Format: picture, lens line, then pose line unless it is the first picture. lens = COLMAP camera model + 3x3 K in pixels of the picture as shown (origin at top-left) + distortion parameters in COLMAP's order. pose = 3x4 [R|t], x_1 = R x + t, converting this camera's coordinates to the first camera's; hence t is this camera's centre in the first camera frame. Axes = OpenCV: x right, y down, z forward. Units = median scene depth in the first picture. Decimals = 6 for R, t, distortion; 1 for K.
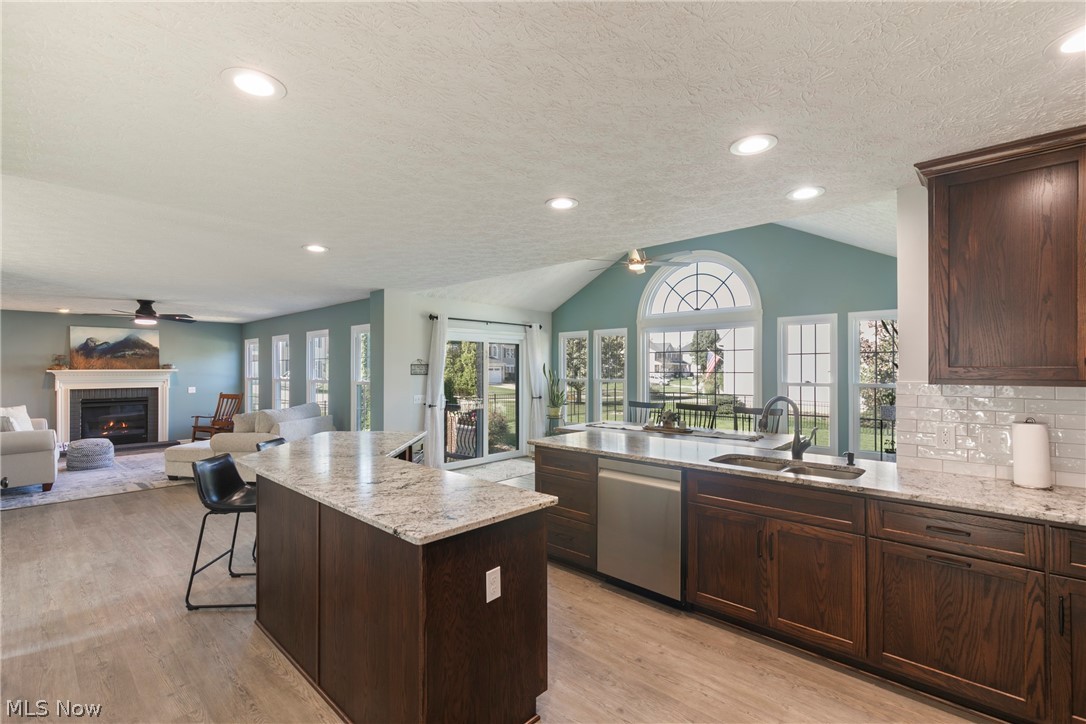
lens RADIAL K [[494.4, 0, 545.3], [0, 494.4, 366.0], [0, 0, 1]] dist [0.004319, 0.000079]
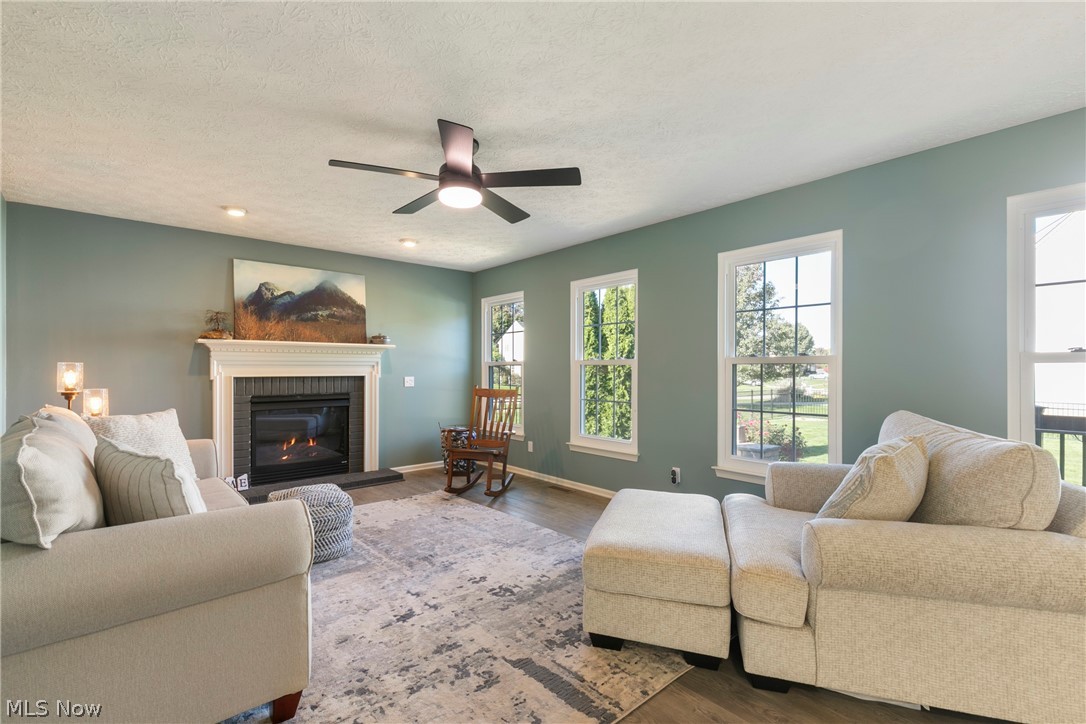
lens RADIAL K [[490.1, 0, 542.1], [0, 490.1, 369.9], [0, 0, 1]] dist [0.006880, -0.000113]
pose [[0.994356, 0.003736, -0.106030, -0.556455], [-0.002974, 0.999969, 0.007343, 0.033479], [0.106054, -0.006986, 0.994336, 0.495866]]
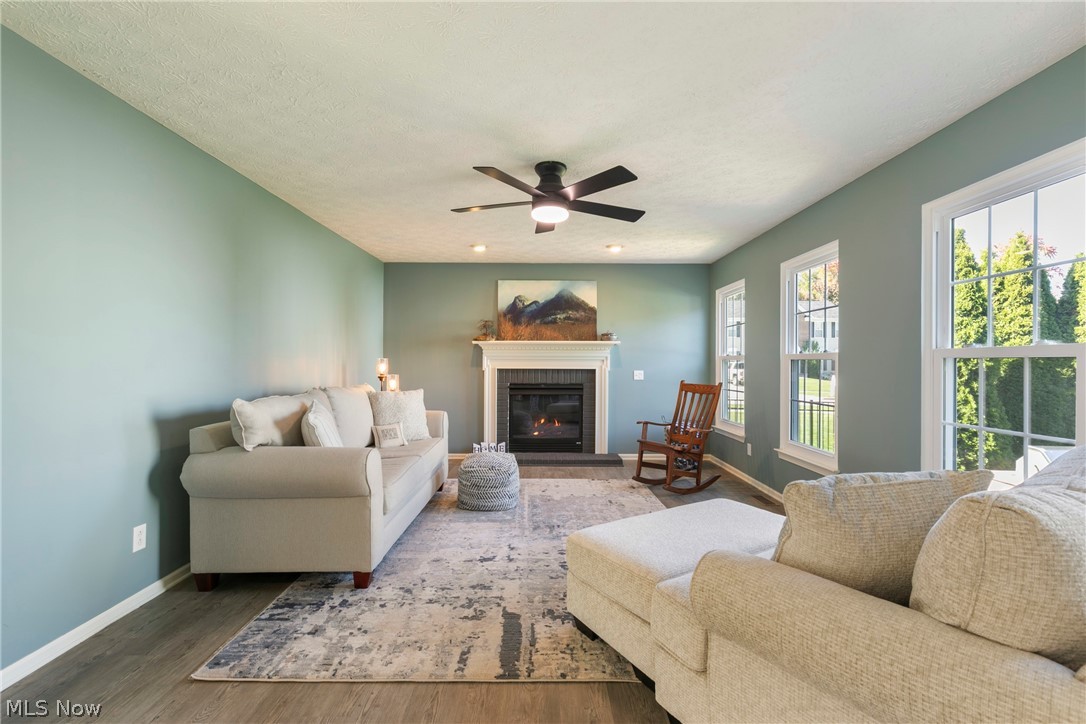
lens RADIAL K [[491.2, 0, 543.0], [0, 491.2, 362.0], [0, 0, 1]] dist [0.012627, -0.000050]
pose [[0.682707, 0.006135, -0.730666, -0.386297], [-0.003238, 0.999980, 0.005371, 0.032455], [0.730685, -0.001302, 0.682714, 0.550603]]
